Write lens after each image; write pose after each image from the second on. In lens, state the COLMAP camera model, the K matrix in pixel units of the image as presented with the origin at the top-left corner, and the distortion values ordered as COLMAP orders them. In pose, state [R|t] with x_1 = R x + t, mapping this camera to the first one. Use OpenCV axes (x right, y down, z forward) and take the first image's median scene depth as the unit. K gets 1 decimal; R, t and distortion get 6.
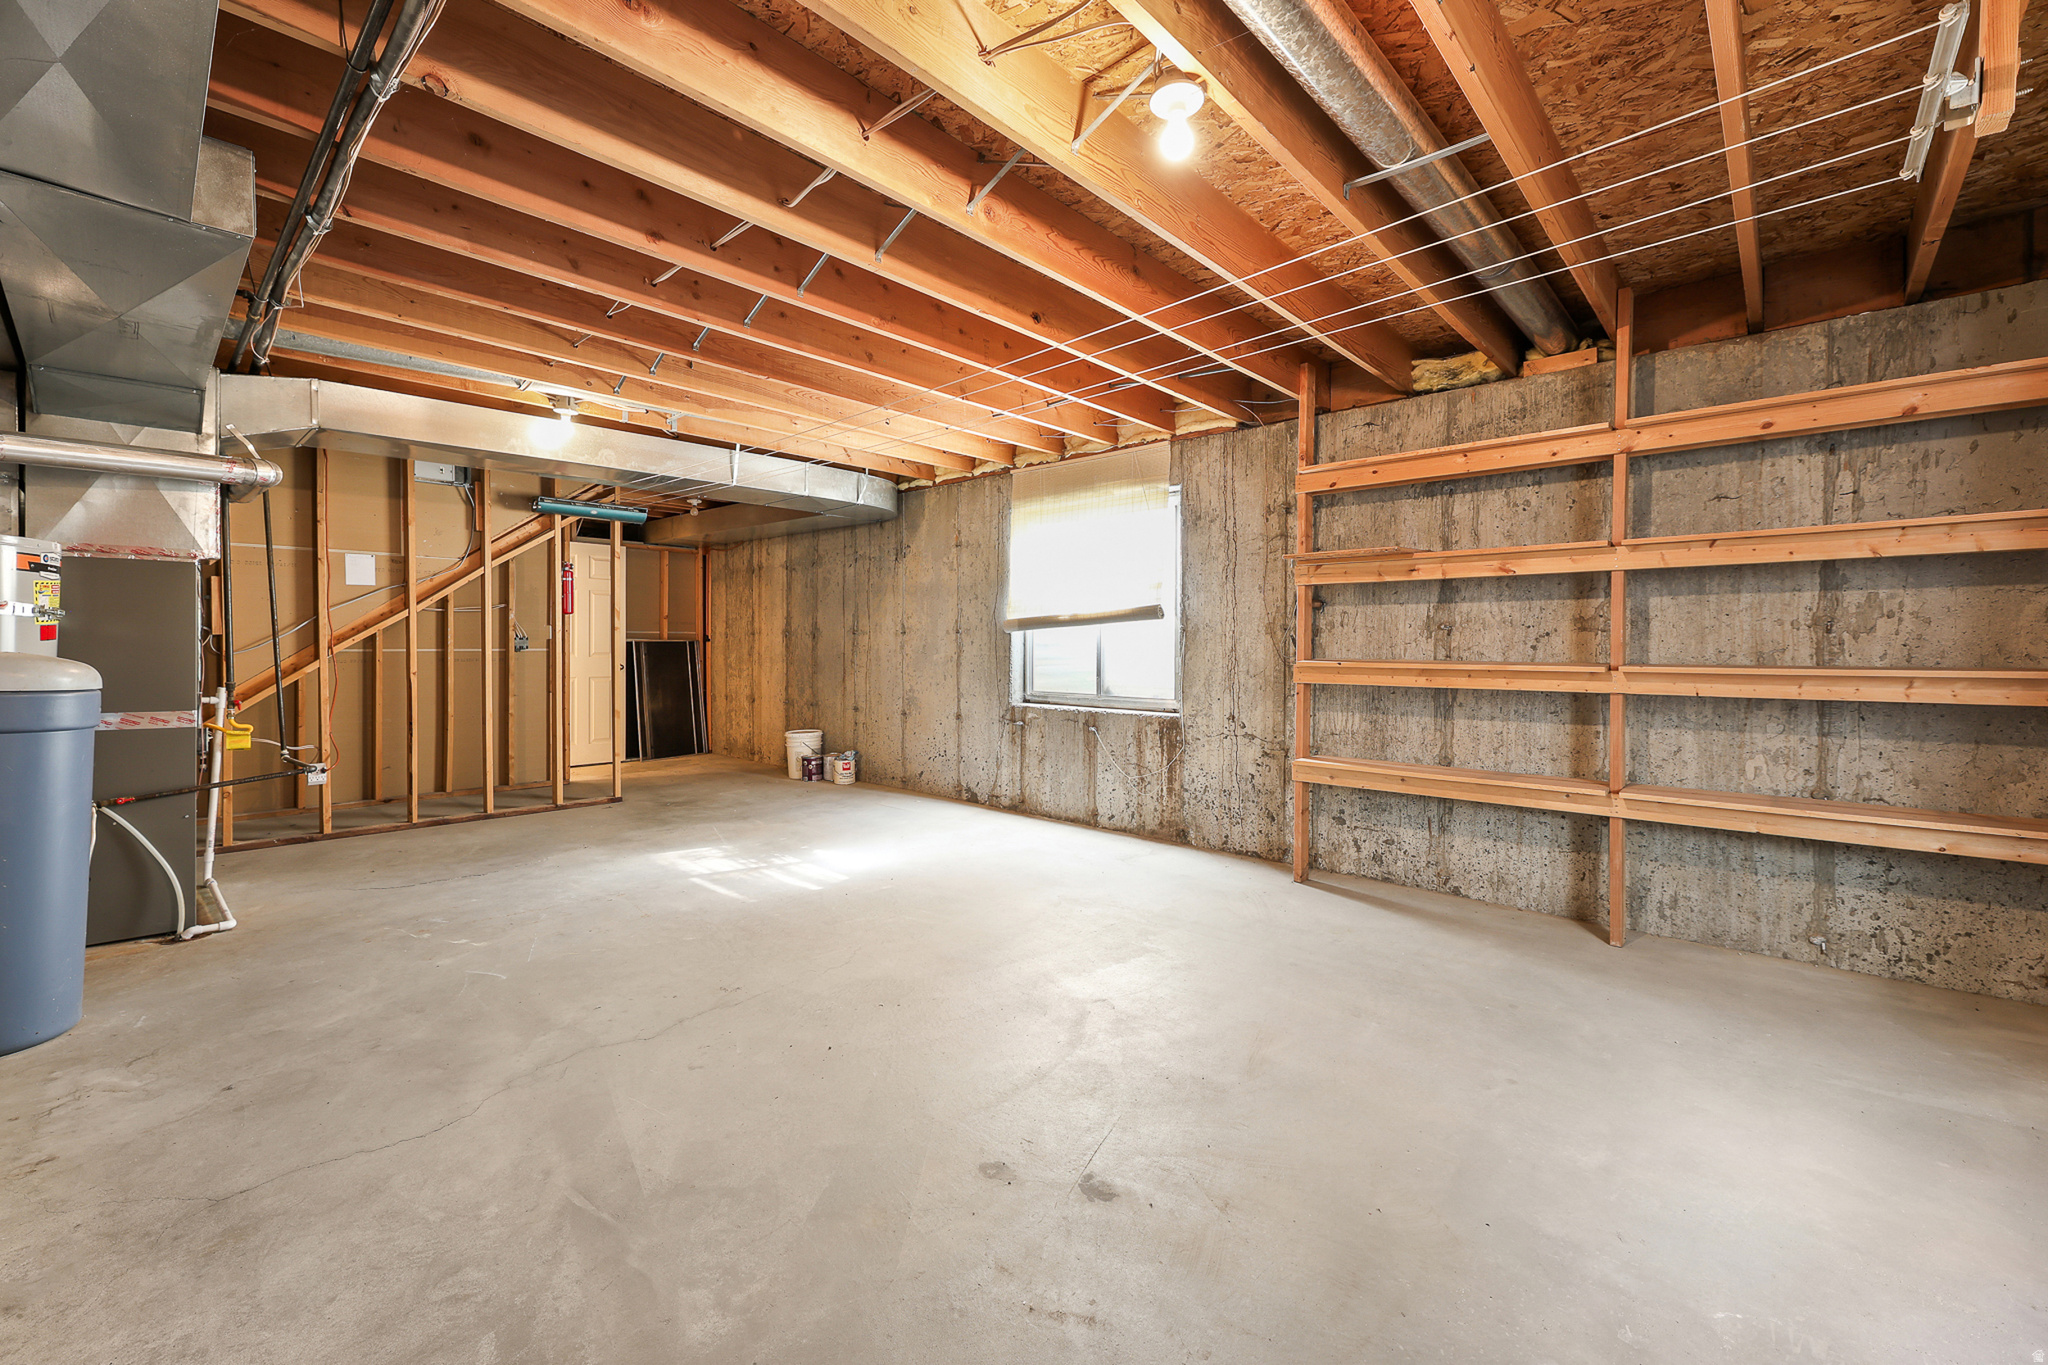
lens RADIAL K [[837.2, 0, 1024.2], [0, 837.2, 654.7], [0, 0, 1]] dist [-0.000694, -0.000001]
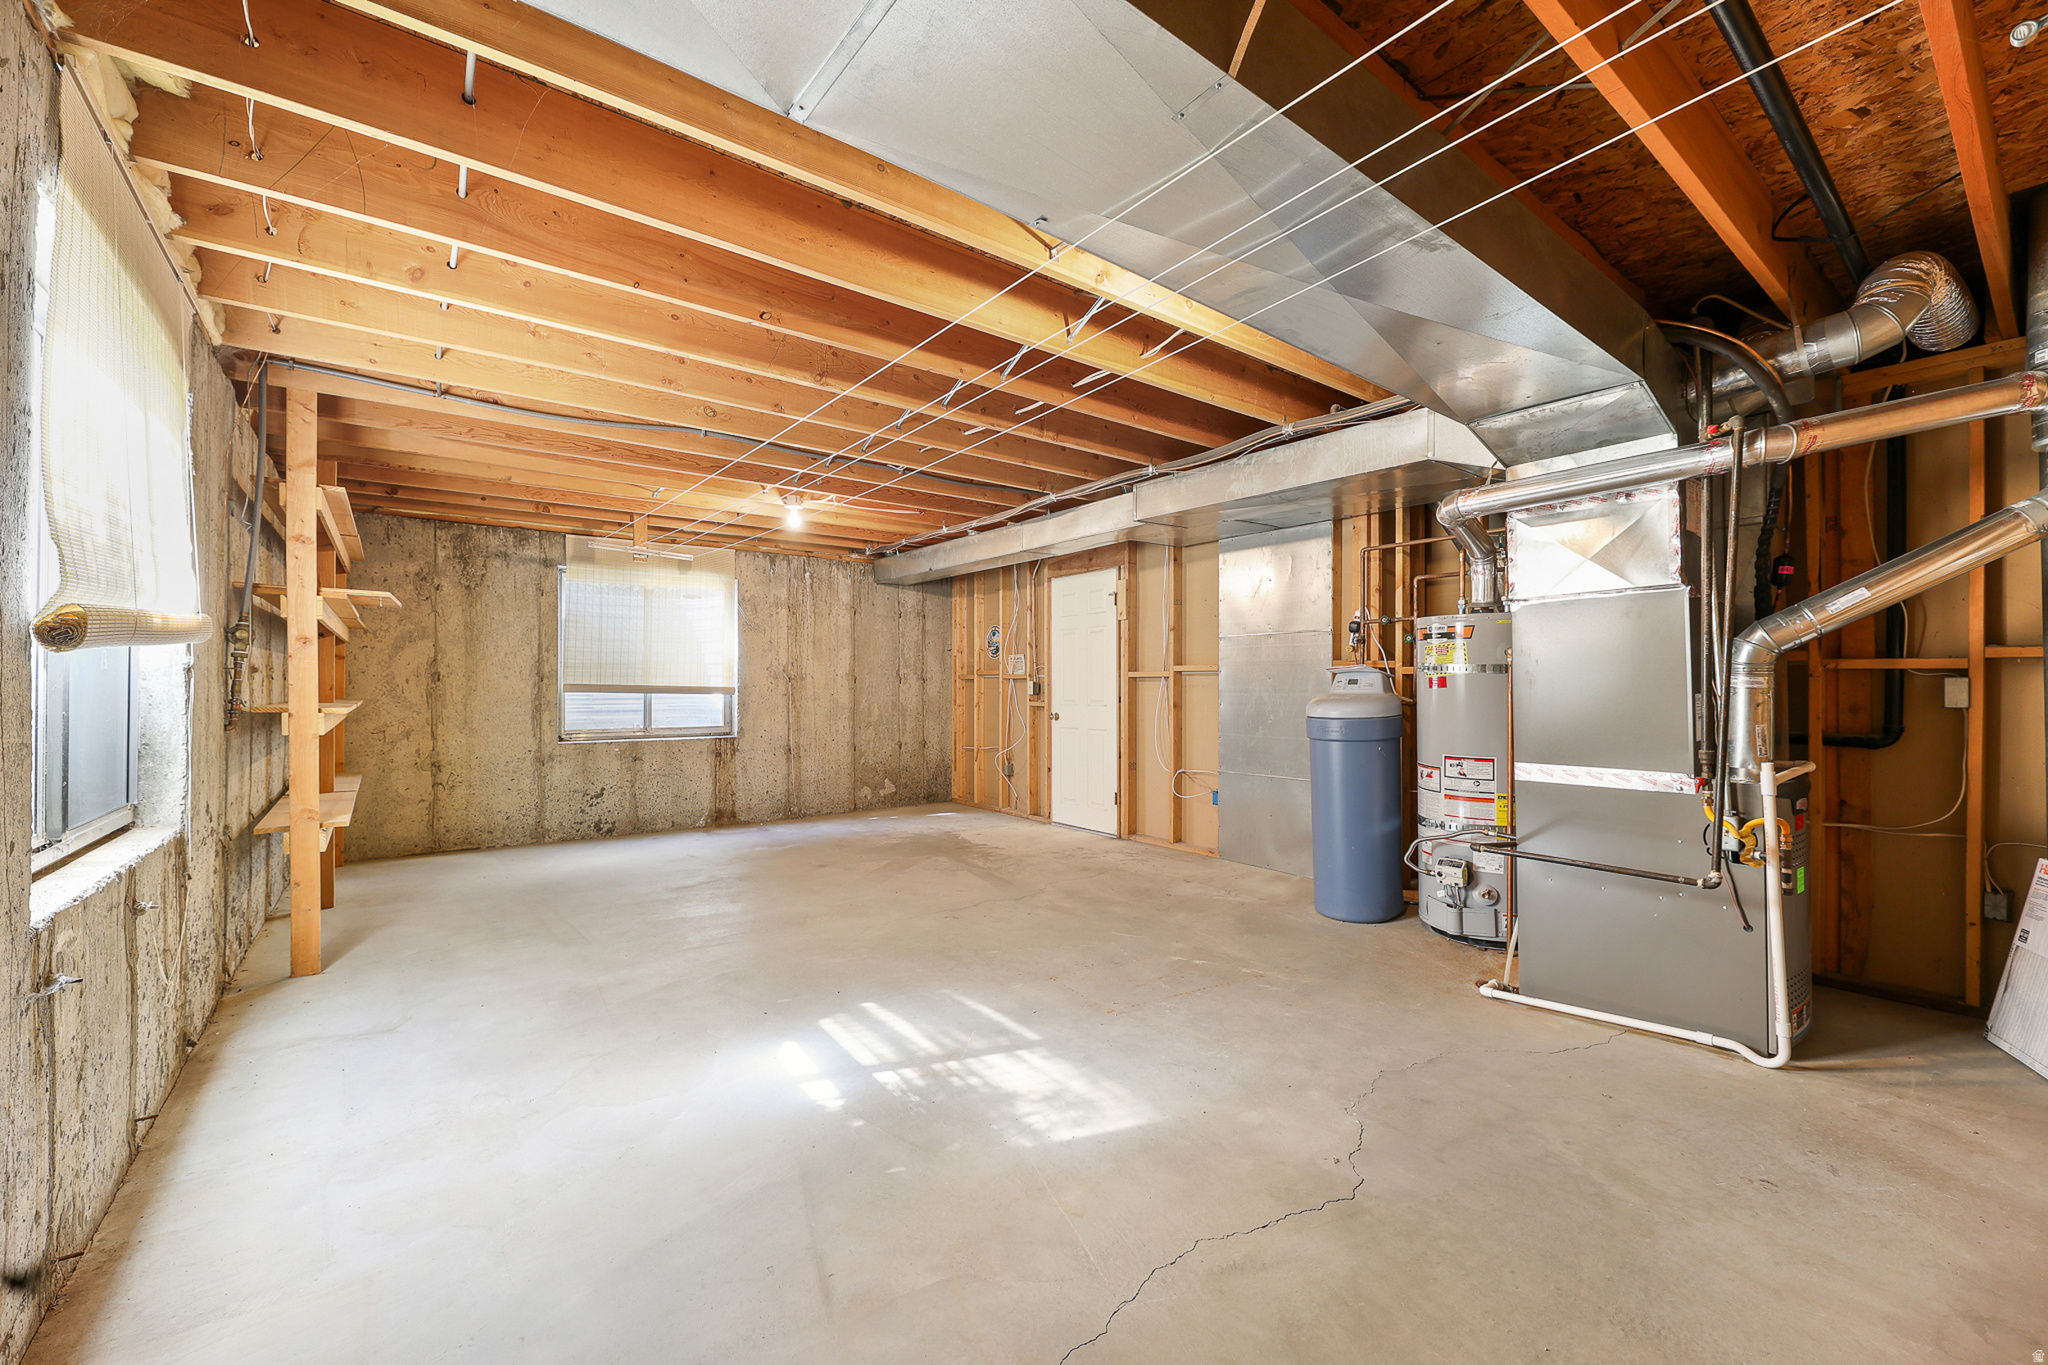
lens RADIAL K [[831.9, 0, 1032.5], [0, 831.9, 698.7], [0, 0, 1]] dist [-0.002935, -0.000233]
pose [[-0.985934, -0.001389, 0.167129, -0.731559], [0.003059, 0.999648, 0.026350, -0.034126], [-0.167107, 0.026491, -0.985583, 2.399529]]
